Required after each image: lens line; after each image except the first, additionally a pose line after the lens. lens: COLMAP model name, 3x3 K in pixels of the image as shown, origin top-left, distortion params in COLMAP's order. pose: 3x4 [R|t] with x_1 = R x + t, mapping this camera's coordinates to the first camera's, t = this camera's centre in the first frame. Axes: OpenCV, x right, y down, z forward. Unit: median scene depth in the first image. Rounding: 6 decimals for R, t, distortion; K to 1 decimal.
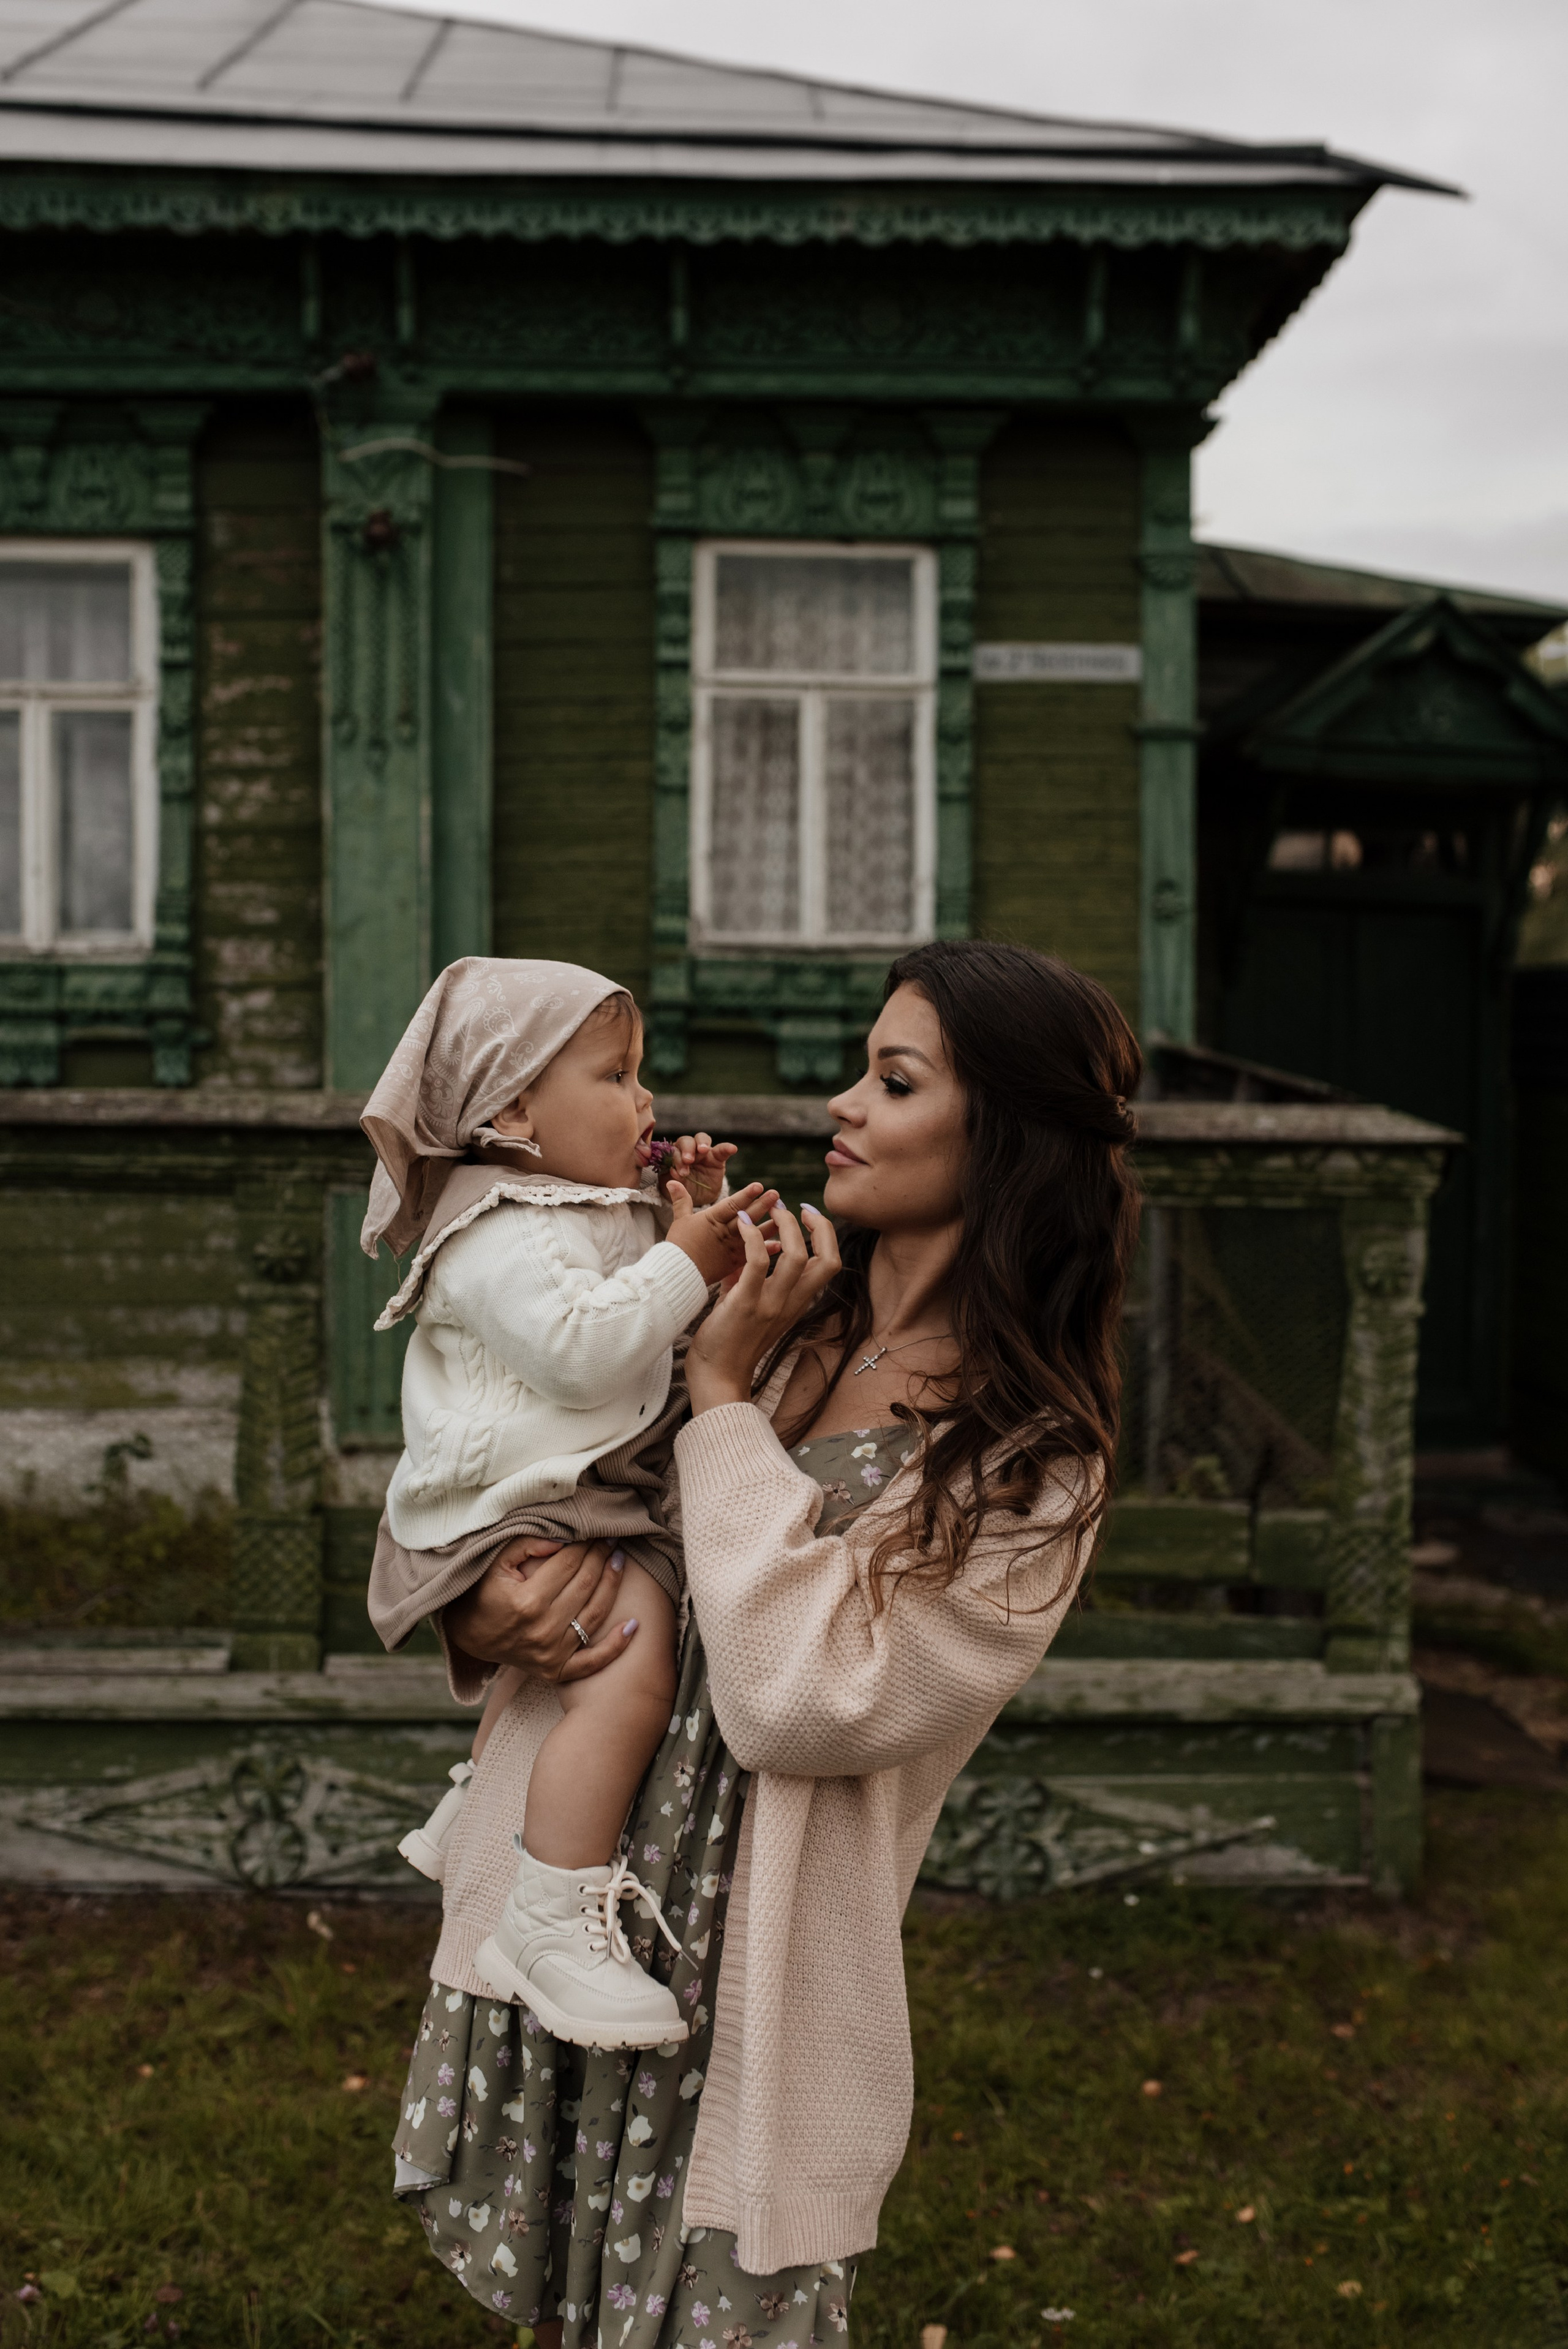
lens RADIAL K [[2327.9, 0, 777.5], [0, 2327.9, 1155.1], [0, 0, 1]] dist [-0.064751, 0.093284]
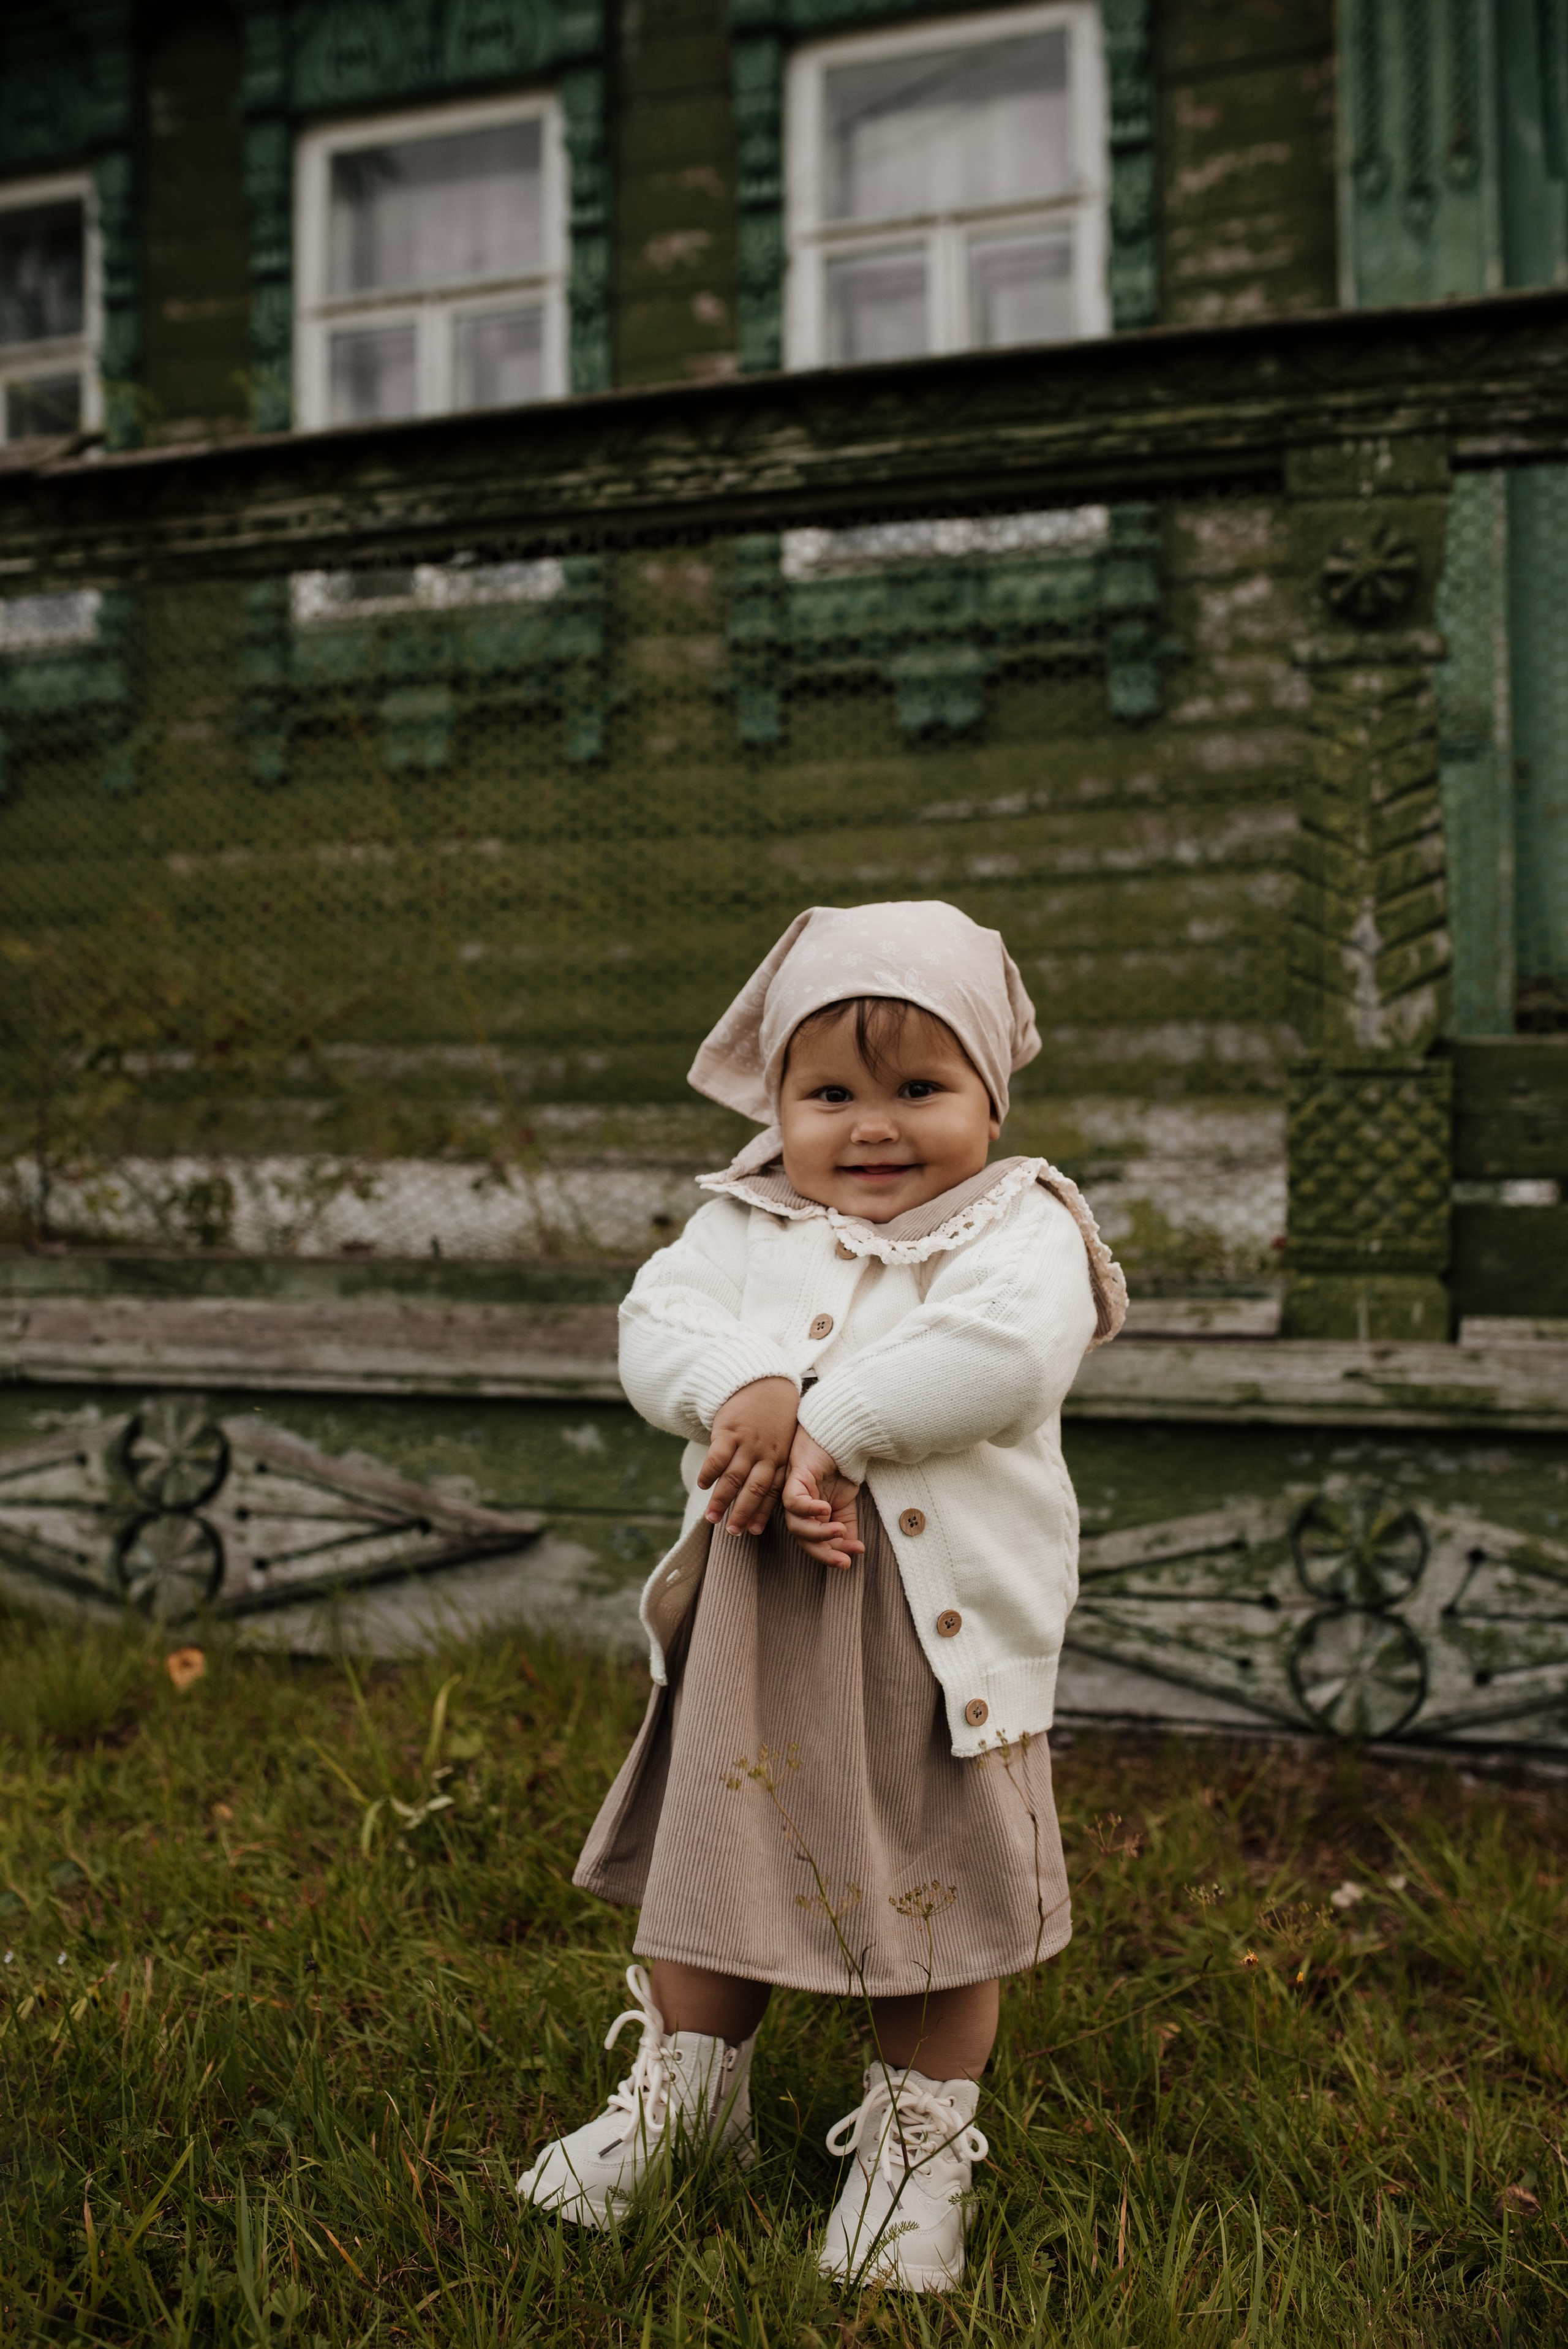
lens RADIAL K [[2327.9, 0, 777.5], [0, 2327.9, 1155.1], [0, 0, 1]] dist [-0.064751, 0.093284]
pose [[0.924859, -0.016866, -0.379935, -0.097675], [0.003211, 0.999327, -0.036547, 0.141623], [0.380295, 0.032580, 0.924291, 0.314241]]
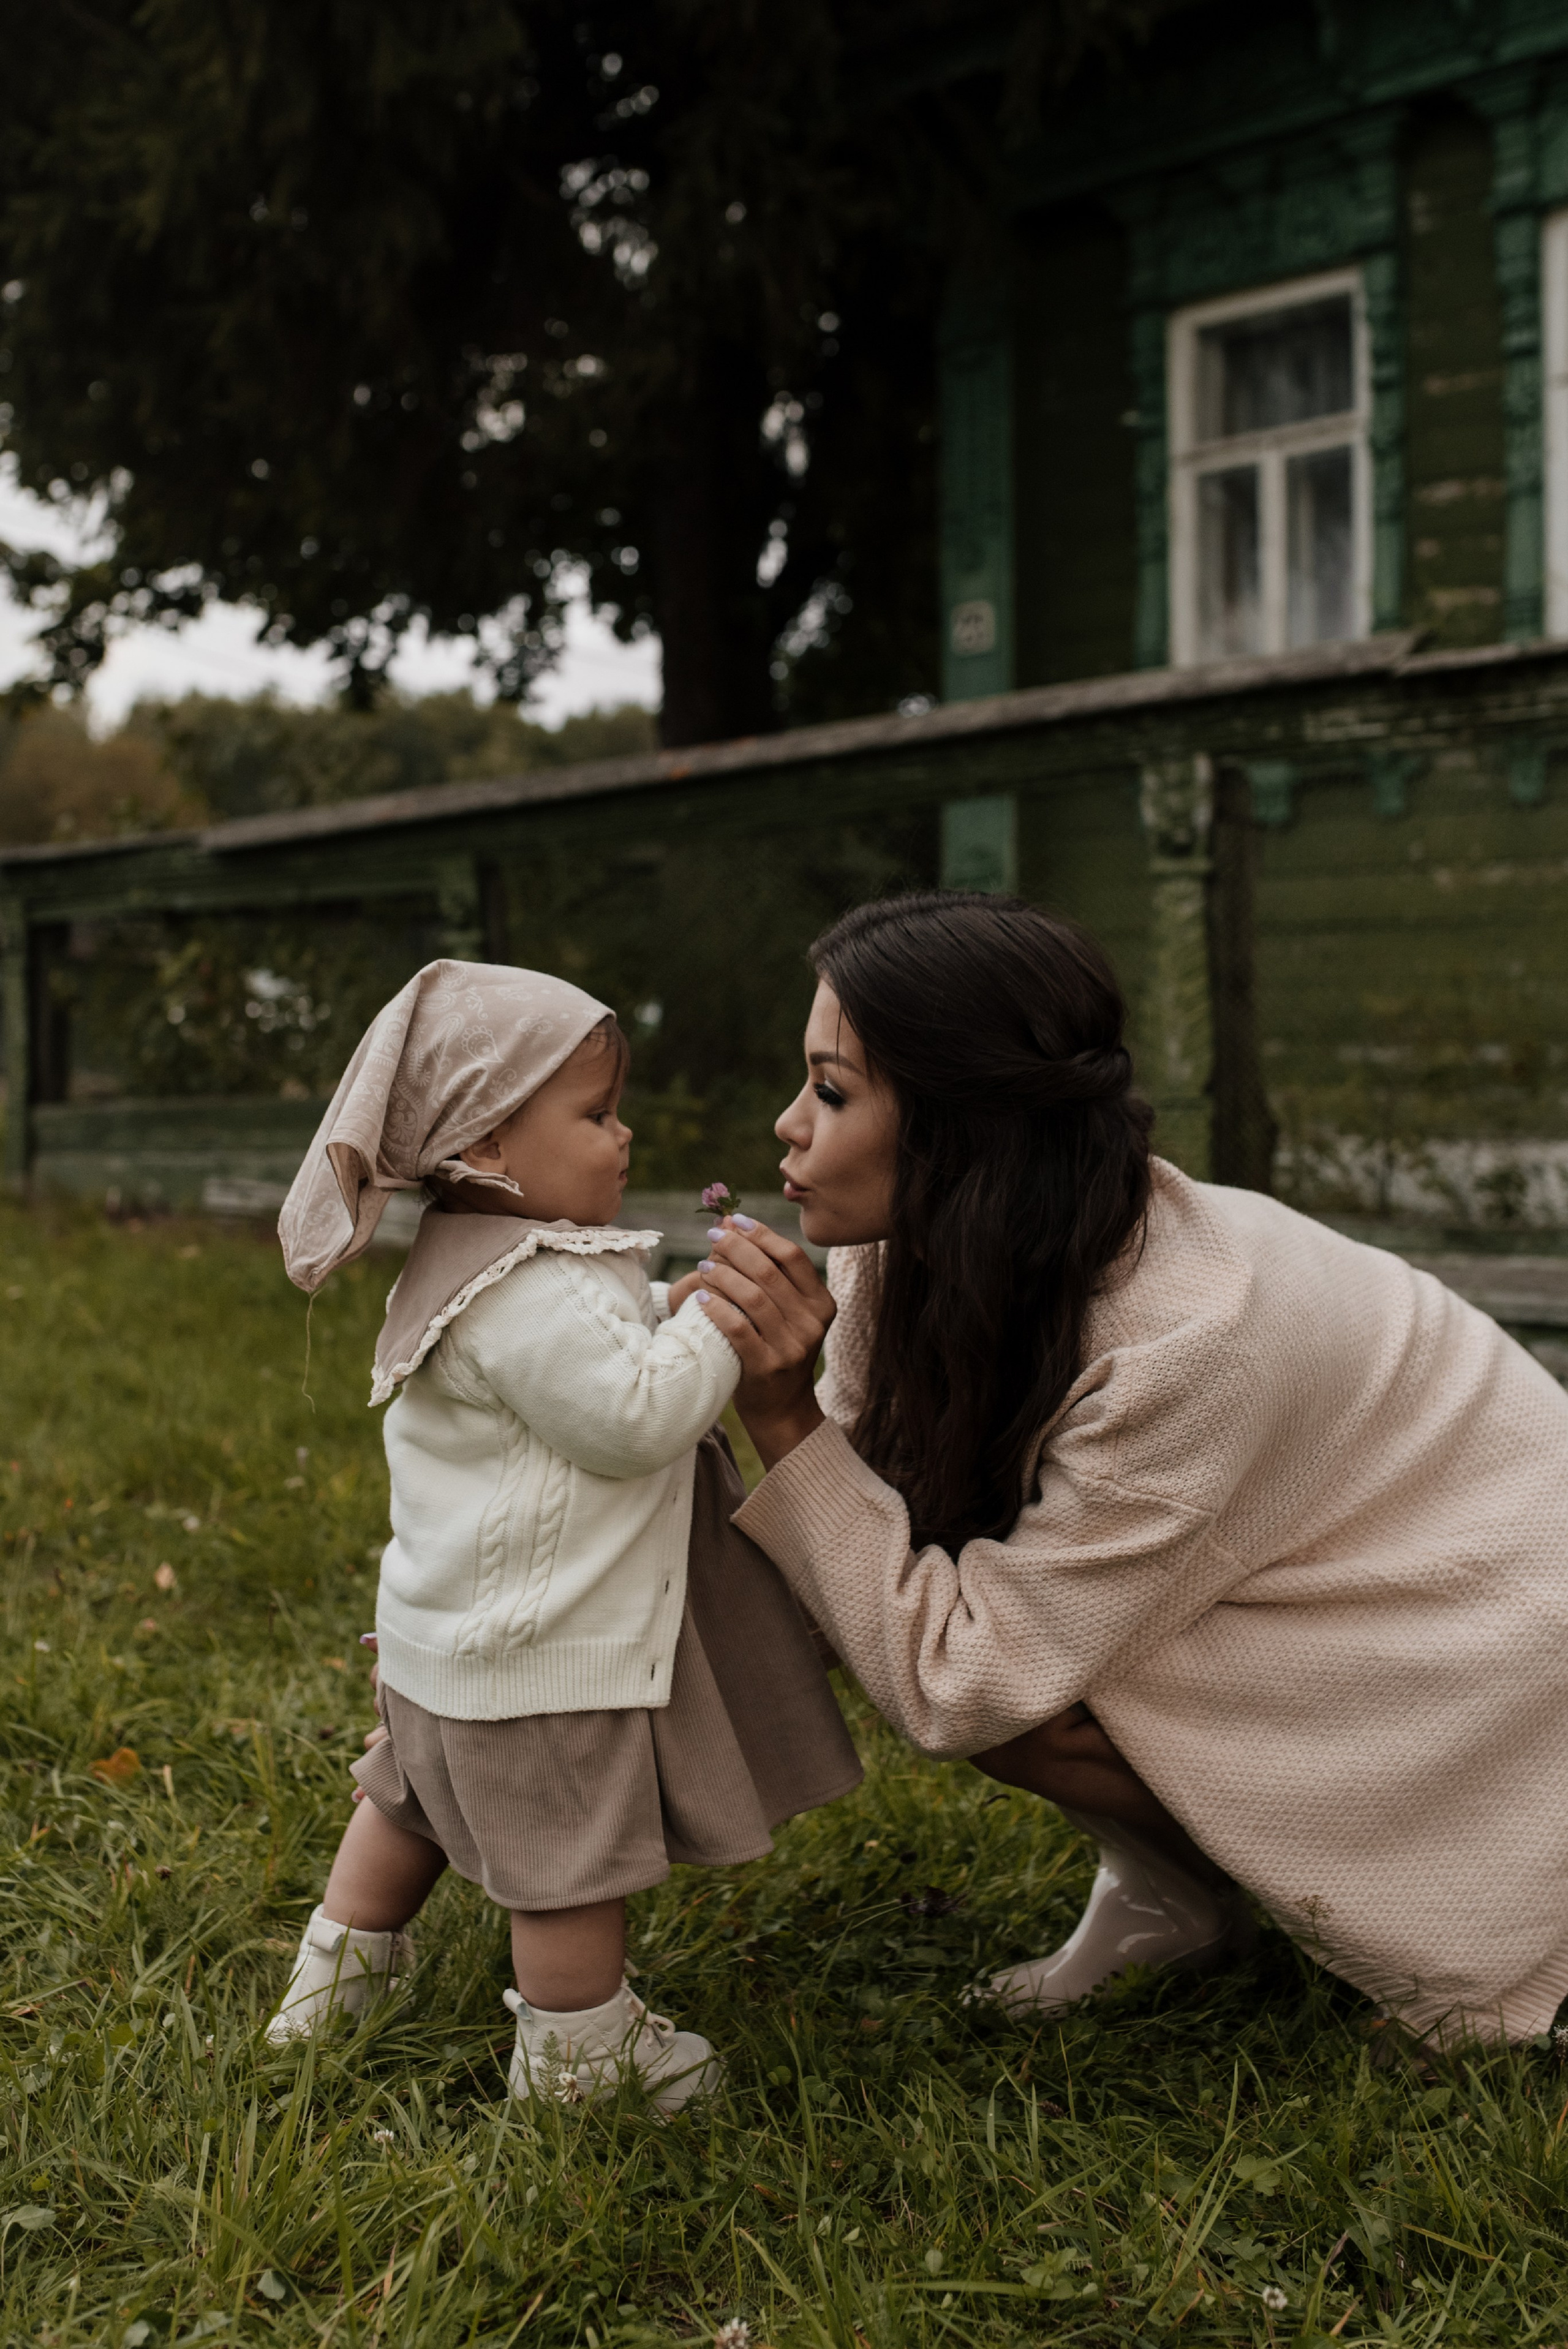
lens RADIAL K [[2817.0, 0, 733.0], [0, 2817.0, 1009.5], [0, 0, 1]] dist [-0.065412, 0.087356]
pose [[0.650793, -0.042416, -0.758070, 0.067101], [-0.017389, 0.997344, -0.070733, 0.142801], [0.759056, 0.059215, 0.648326, 0.032199]]
